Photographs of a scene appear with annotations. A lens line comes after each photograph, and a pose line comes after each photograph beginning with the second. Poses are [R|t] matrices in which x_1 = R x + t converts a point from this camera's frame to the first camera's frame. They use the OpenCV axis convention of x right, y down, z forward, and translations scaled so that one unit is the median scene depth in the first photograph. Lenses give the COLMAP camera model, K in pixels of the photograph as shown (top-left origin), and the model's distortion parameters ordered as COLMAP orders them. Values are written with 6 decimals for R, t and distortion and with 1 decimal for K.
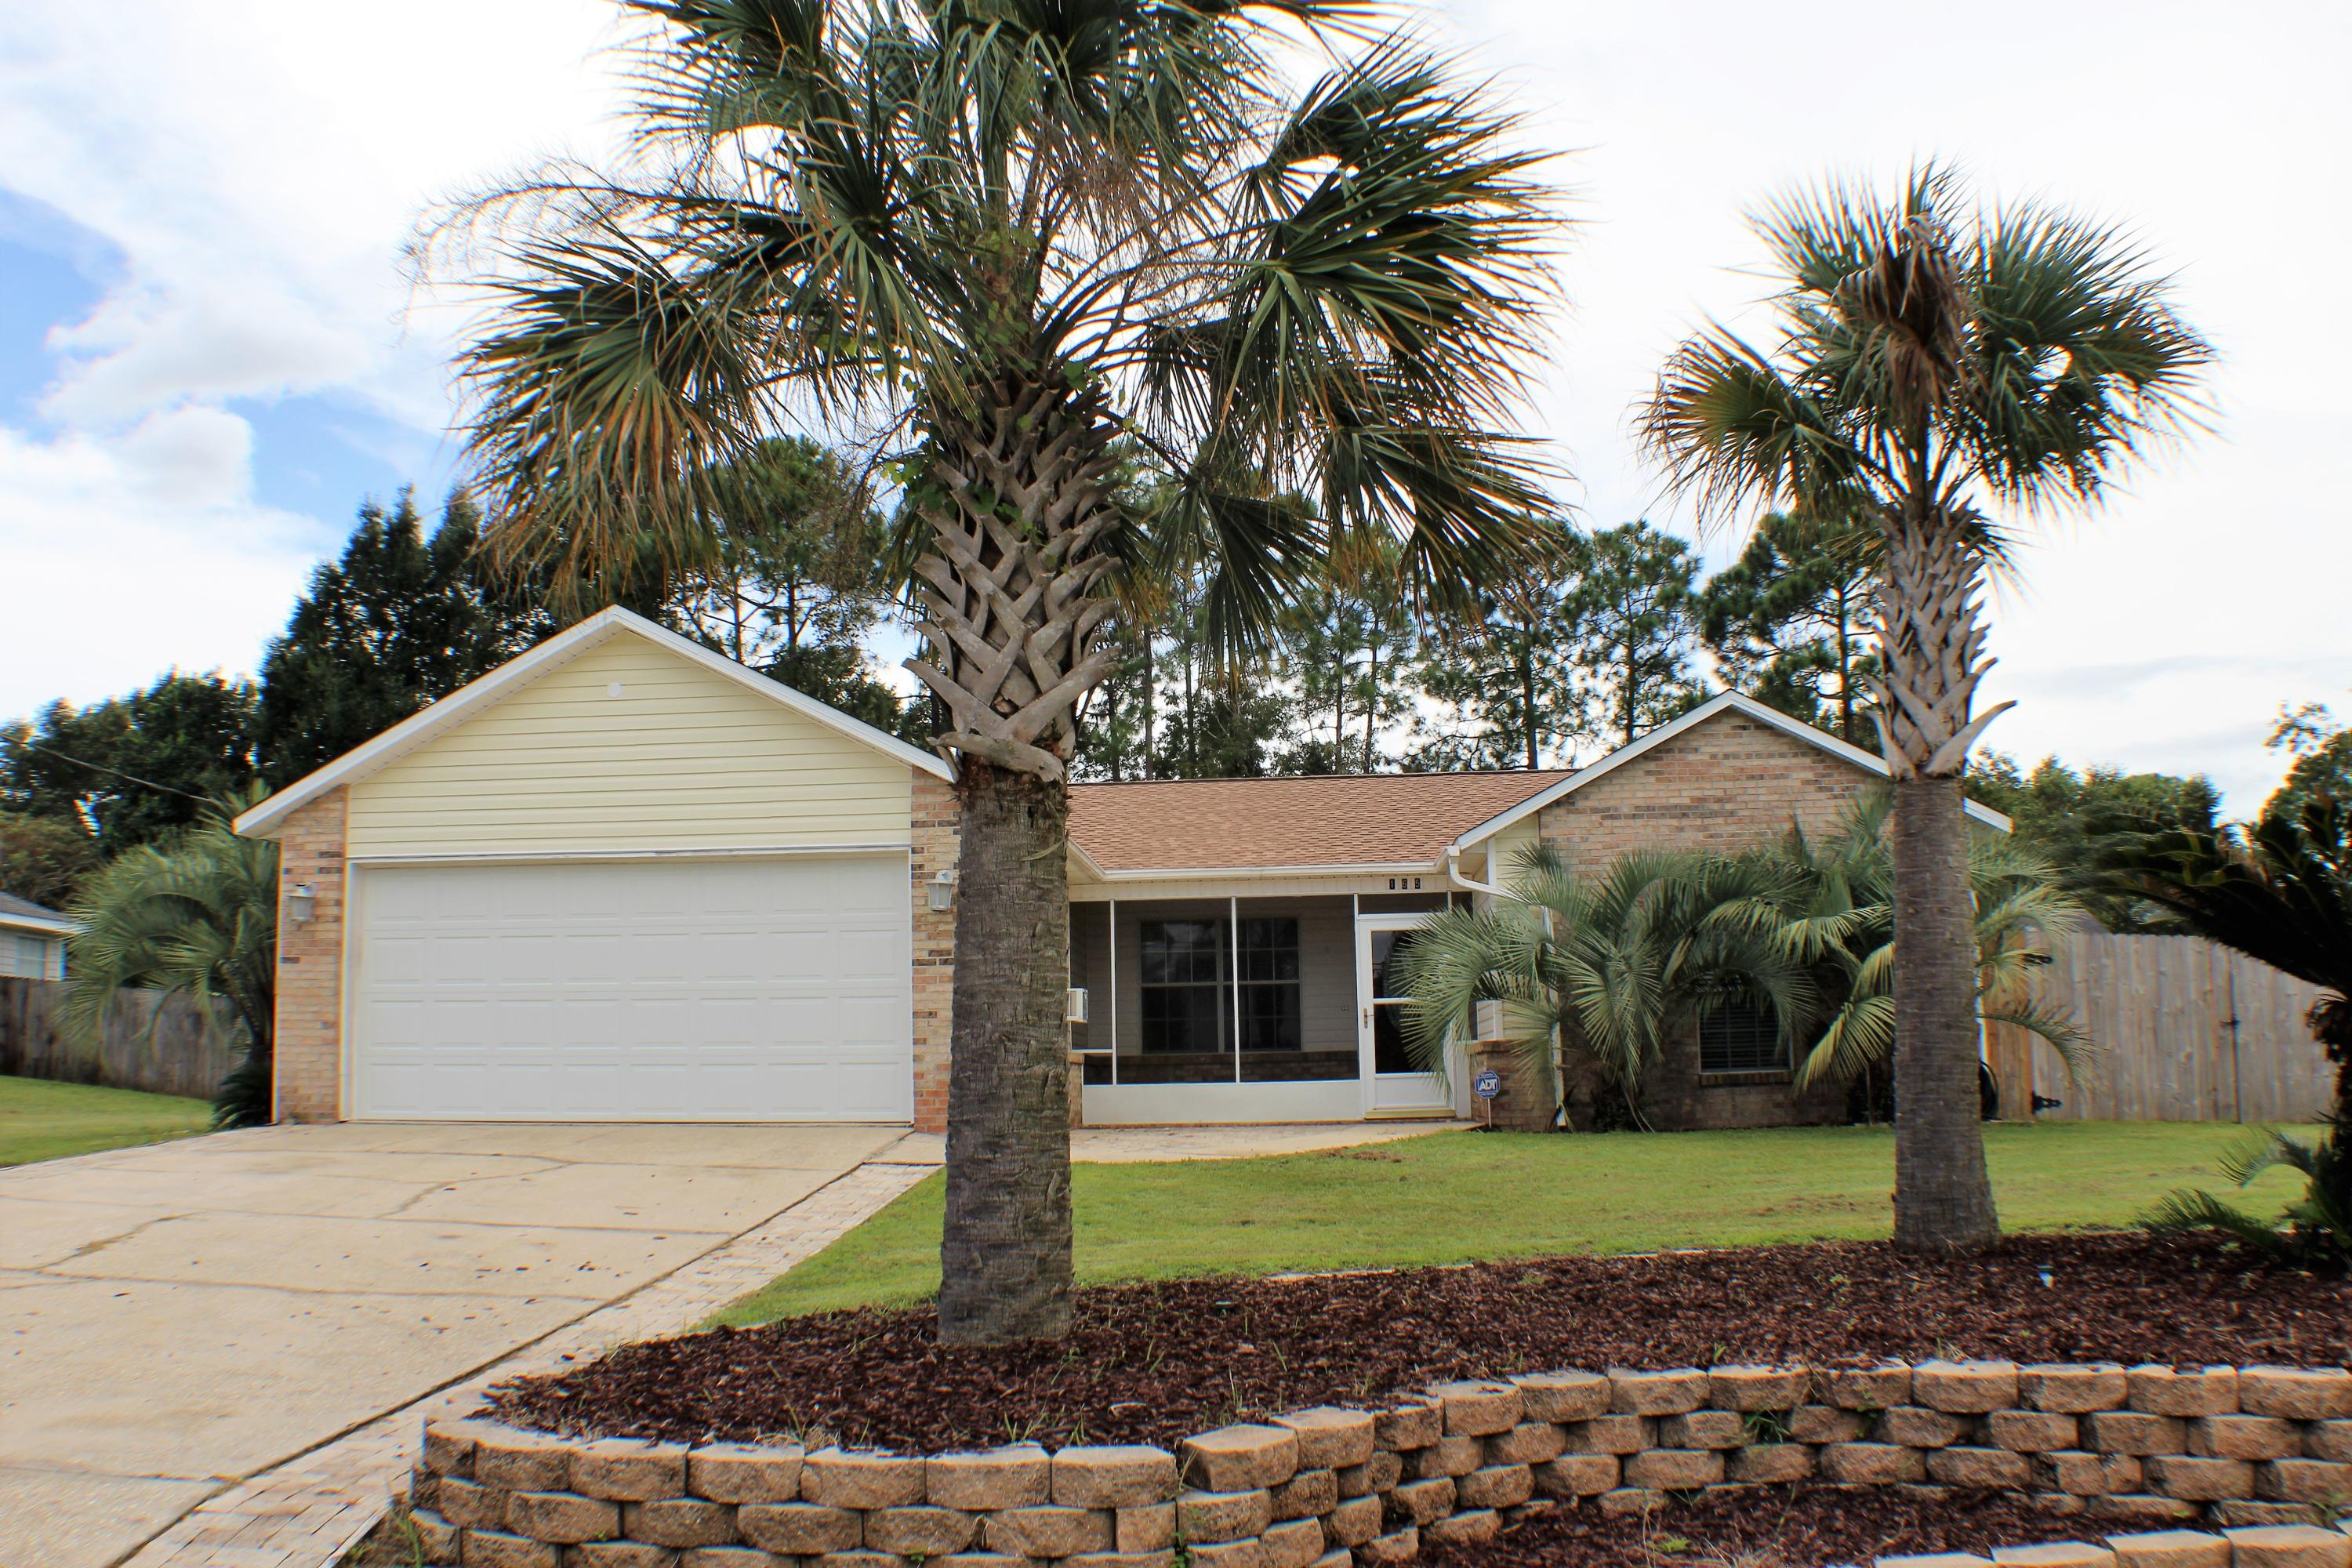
lens RADIAL K [[1939.5, 0, 1176.6], [0, 1939.5, 792.6], [0, 0, 1]] dist [-0.241255, 0.112090]
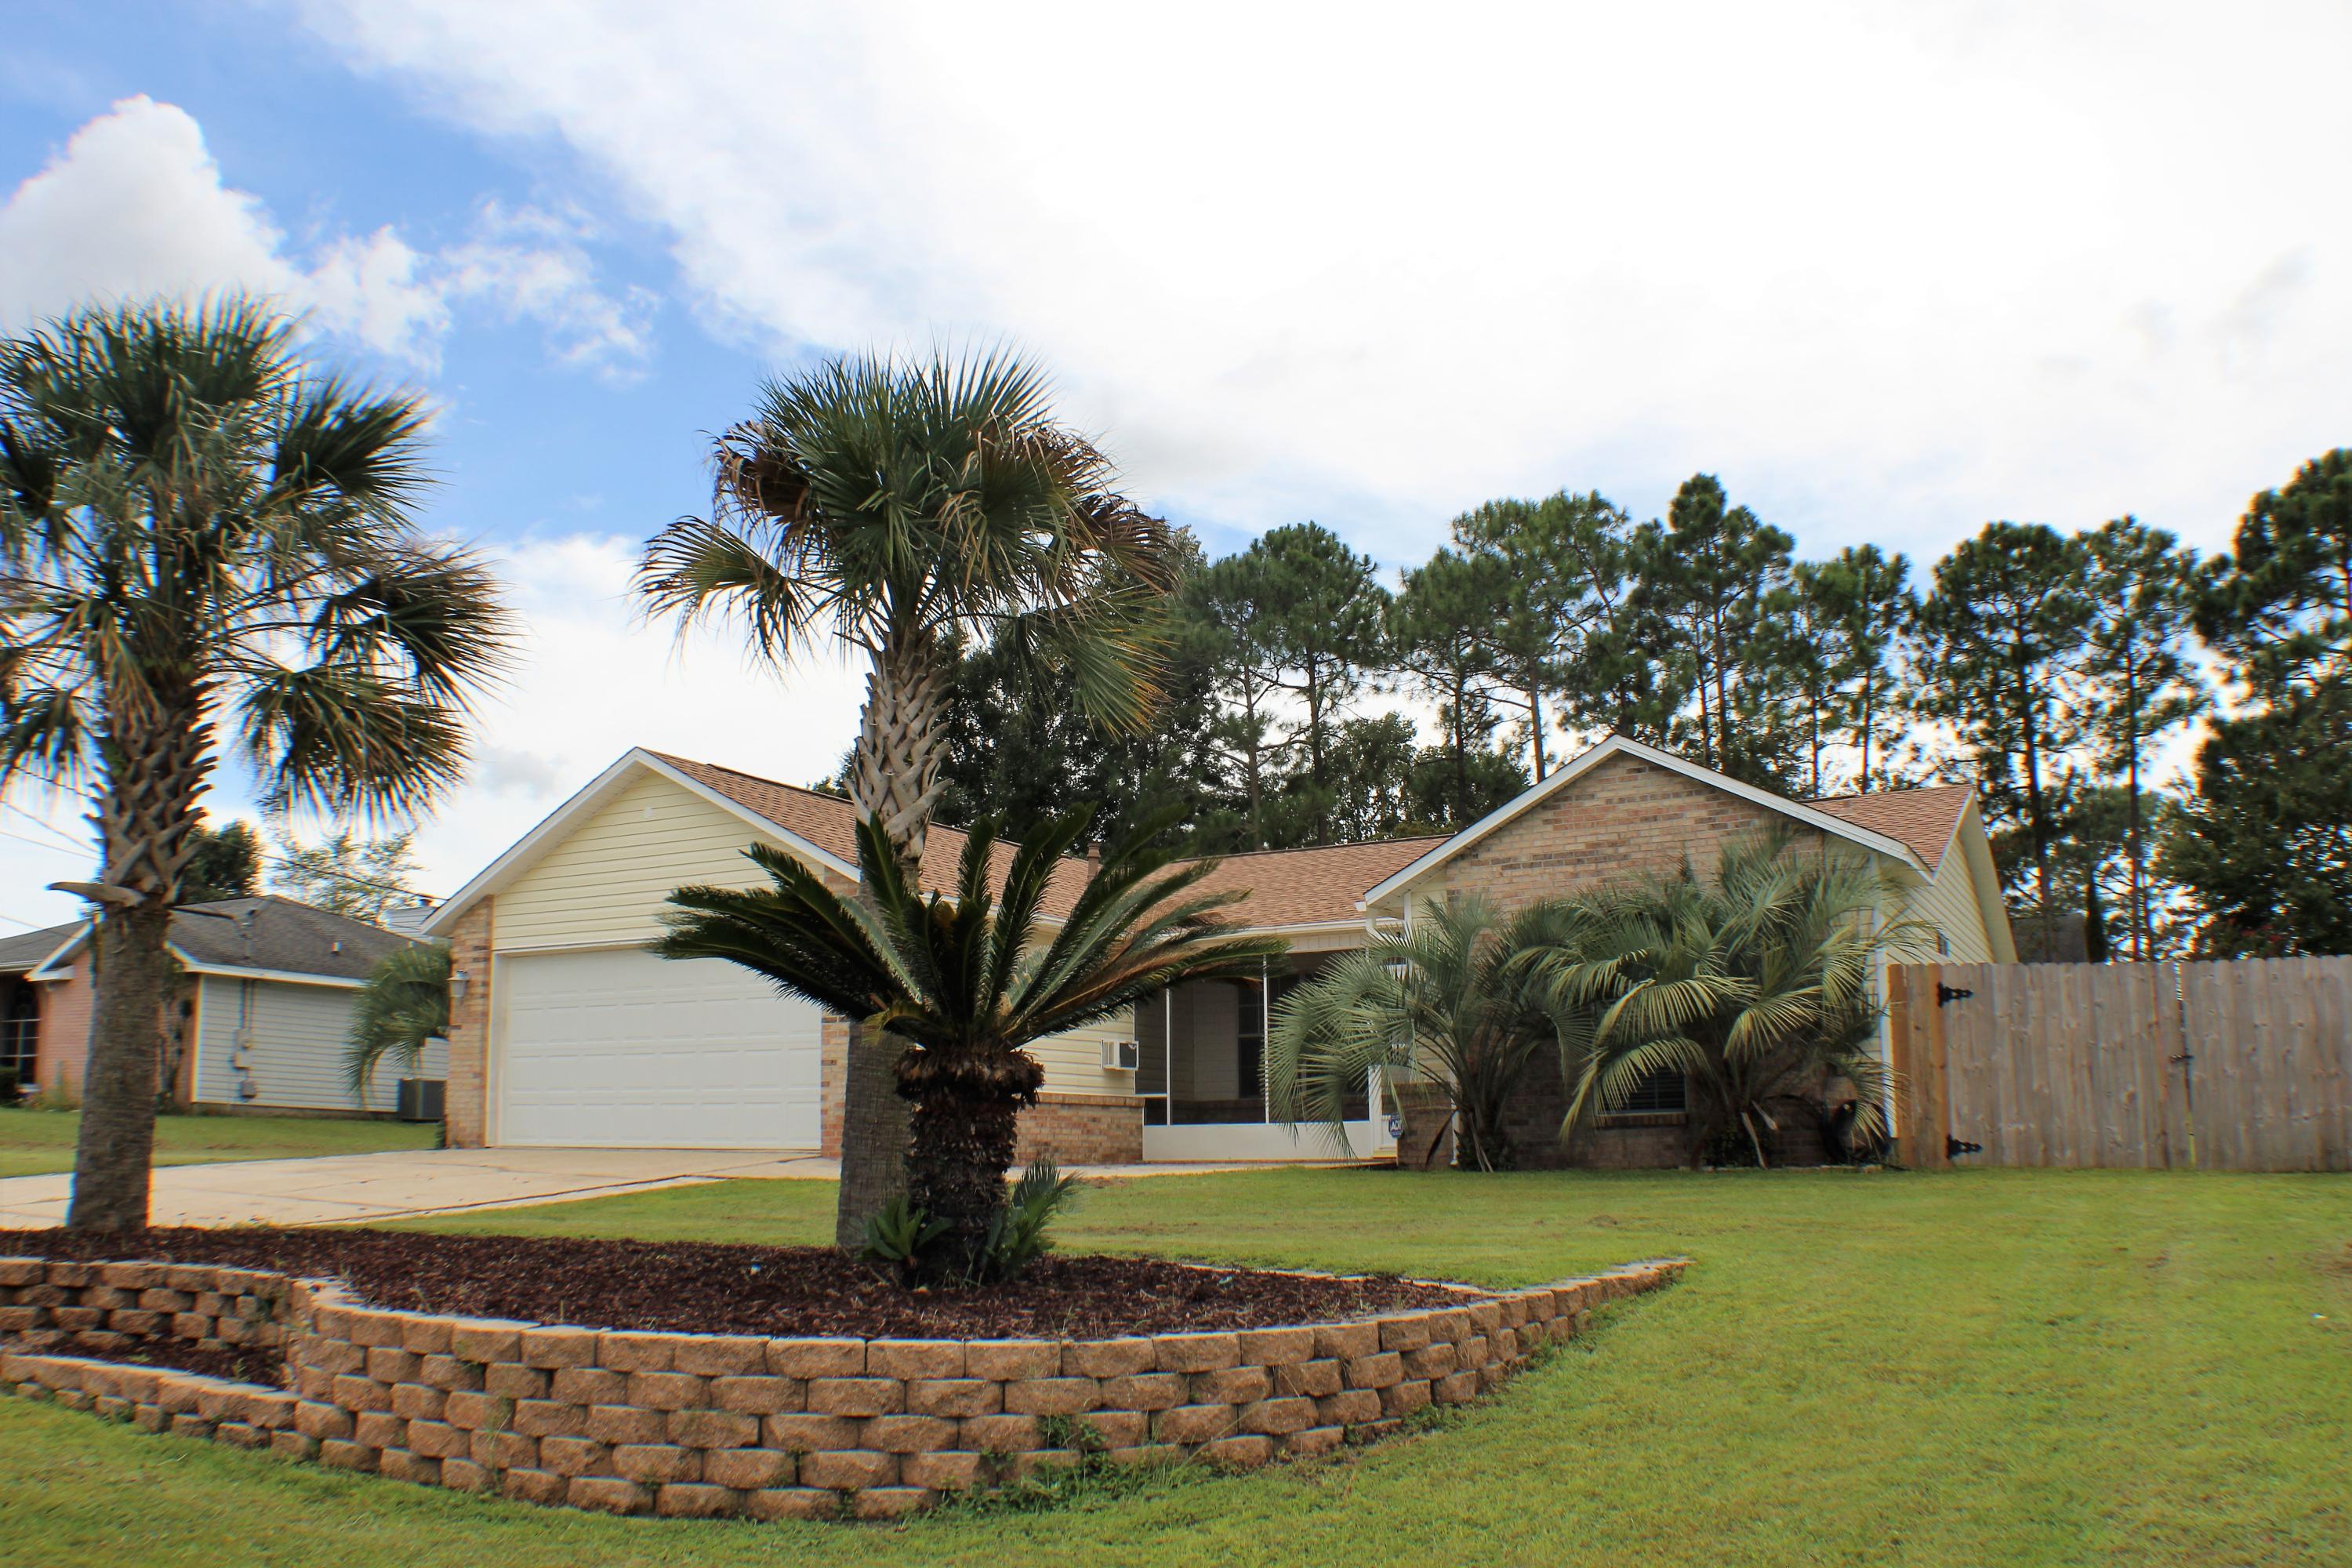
lens RADIAL K [[1939.5, 0, 1176.6], [0, 1939.5, 792.6], [0, 0, 1]] dist [-0.241255, 0.112090]
pose [[0.907148, -0.068663, -0.415173, 0.500148], [0.057349, 0.997566, -0.039673, 0.003643], [0.416886, 0.012179, 0.908877, -0.021009]]
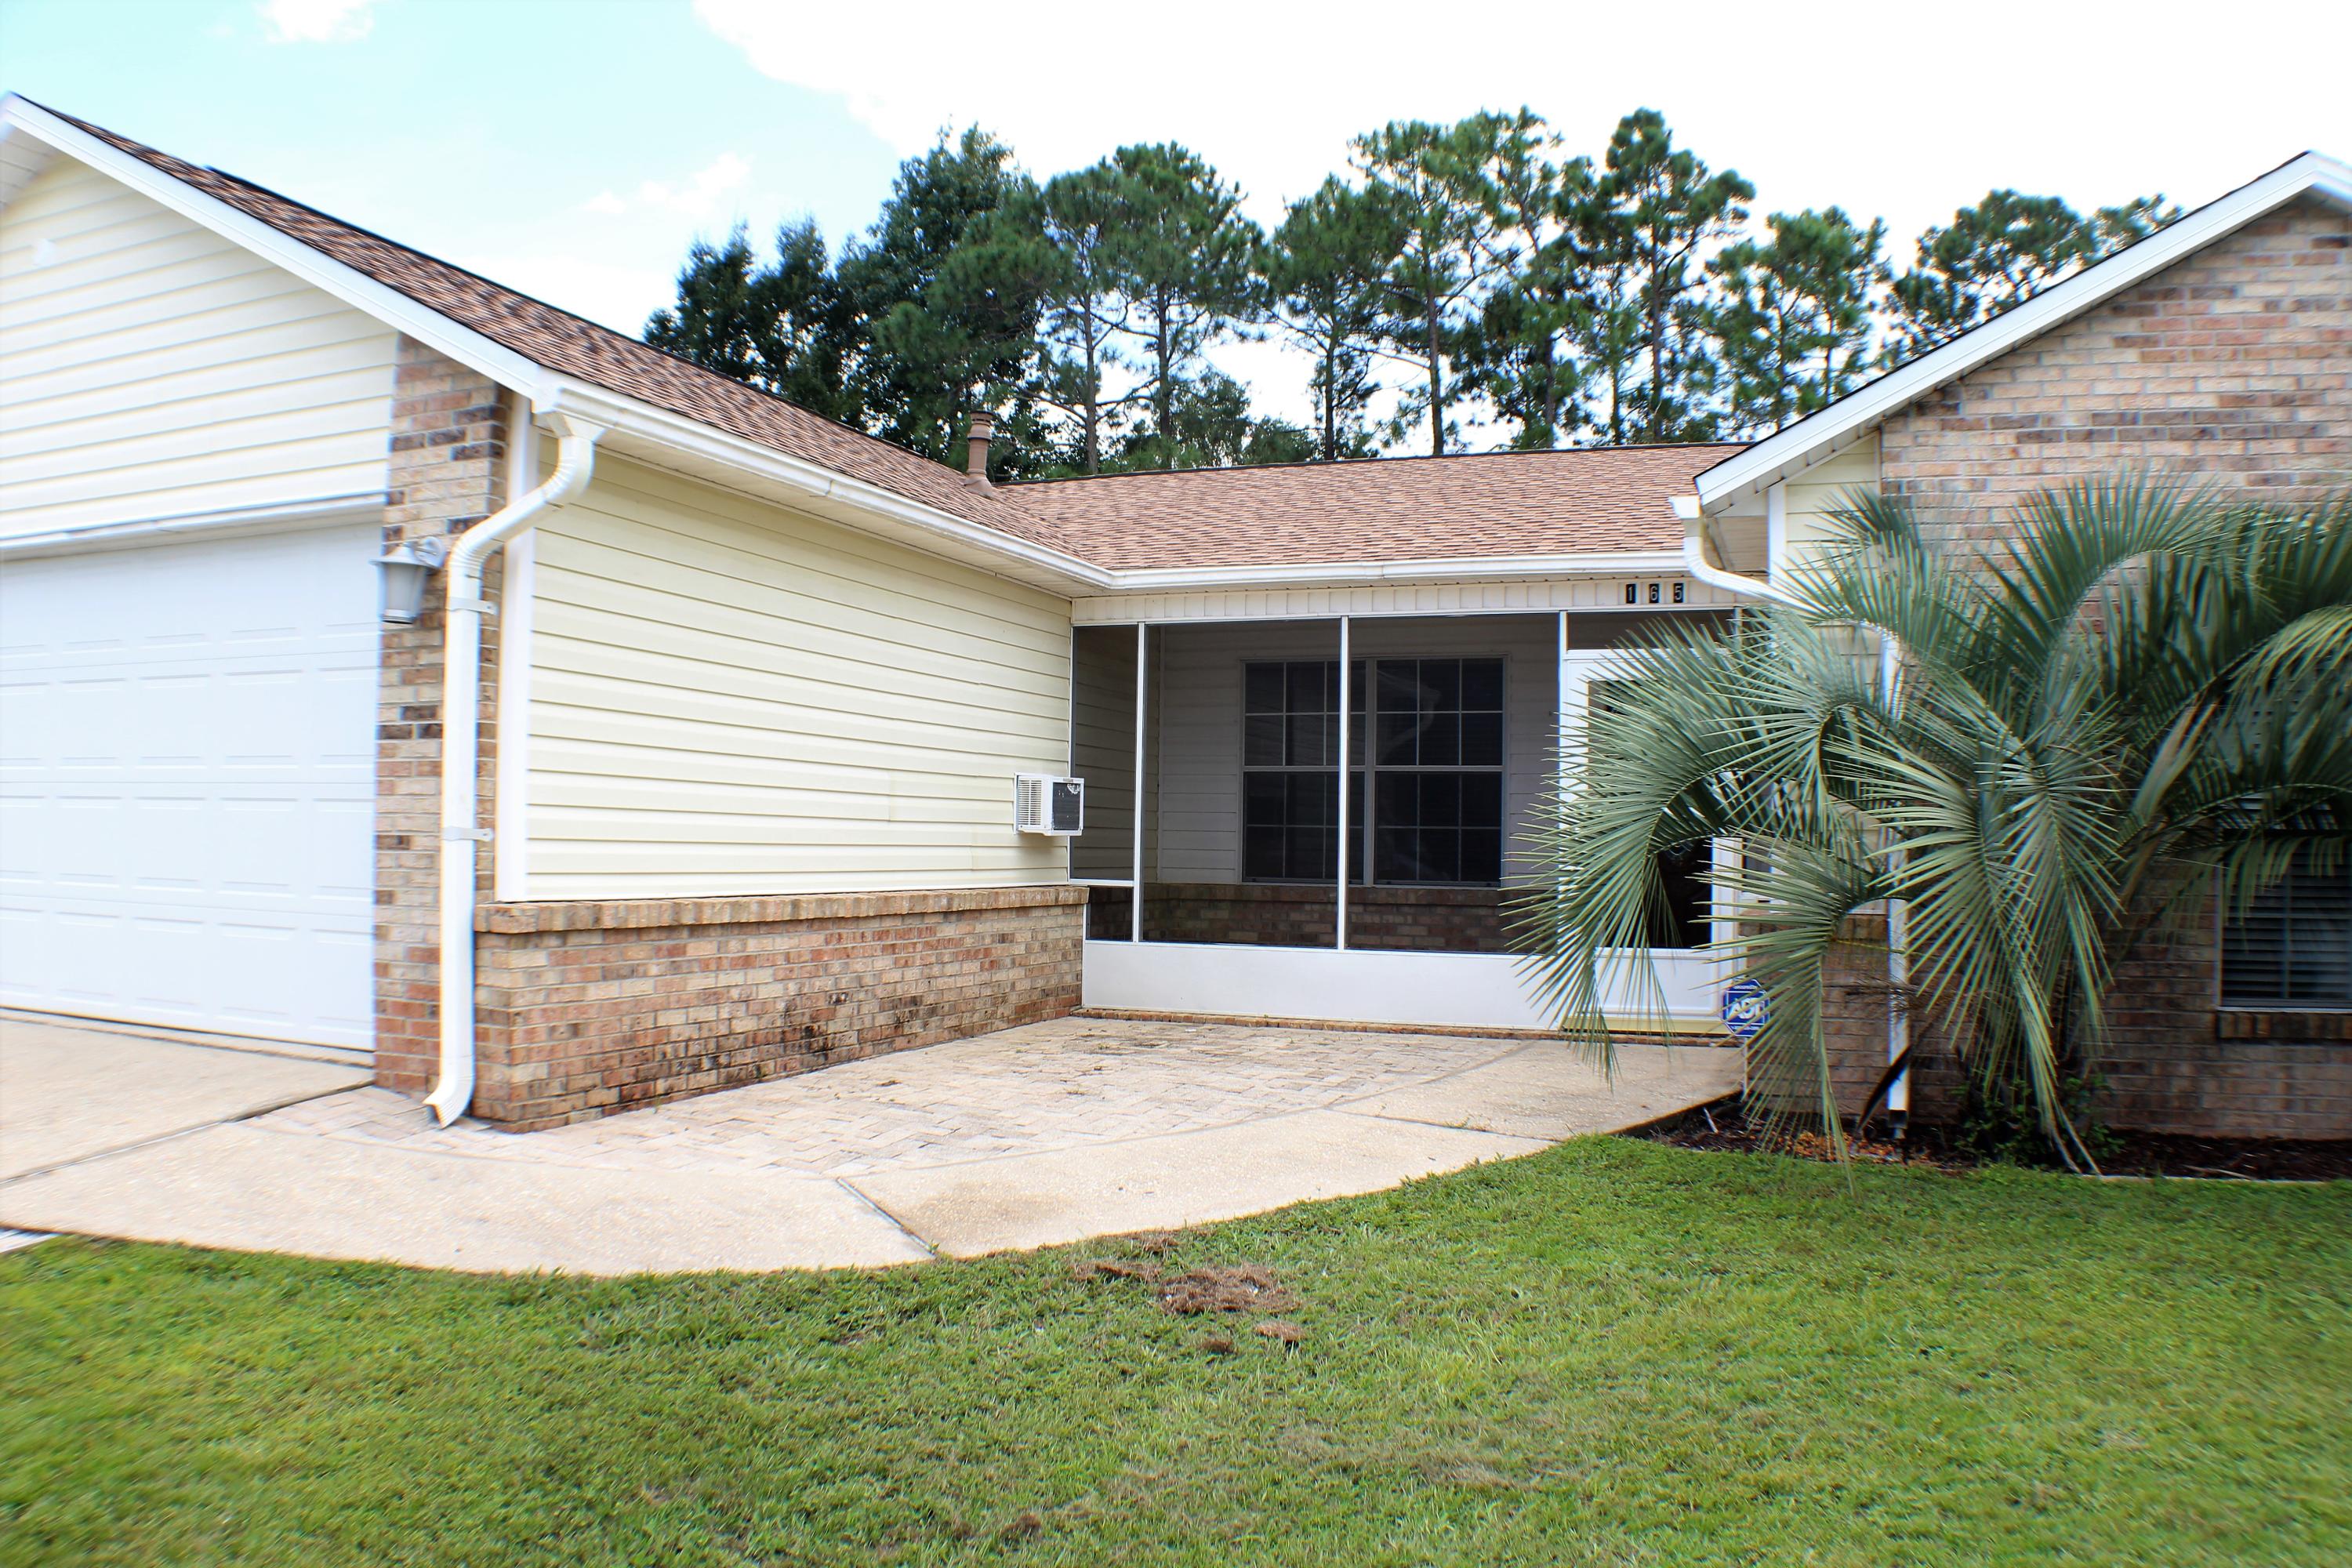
lens RADIAL K [[1789.3, 0, 1176.0], [0, 1789.3, 784.0], [0, 0, 1]] dist [-0.220628, 0.082728]
pose [[0.956394, 0.023265, -0.291151, 0.149815], [0.012281, 0.992738, 0.119668, 0.044494], [0.291820, -0.118025, 0.949163, 0.553120]]
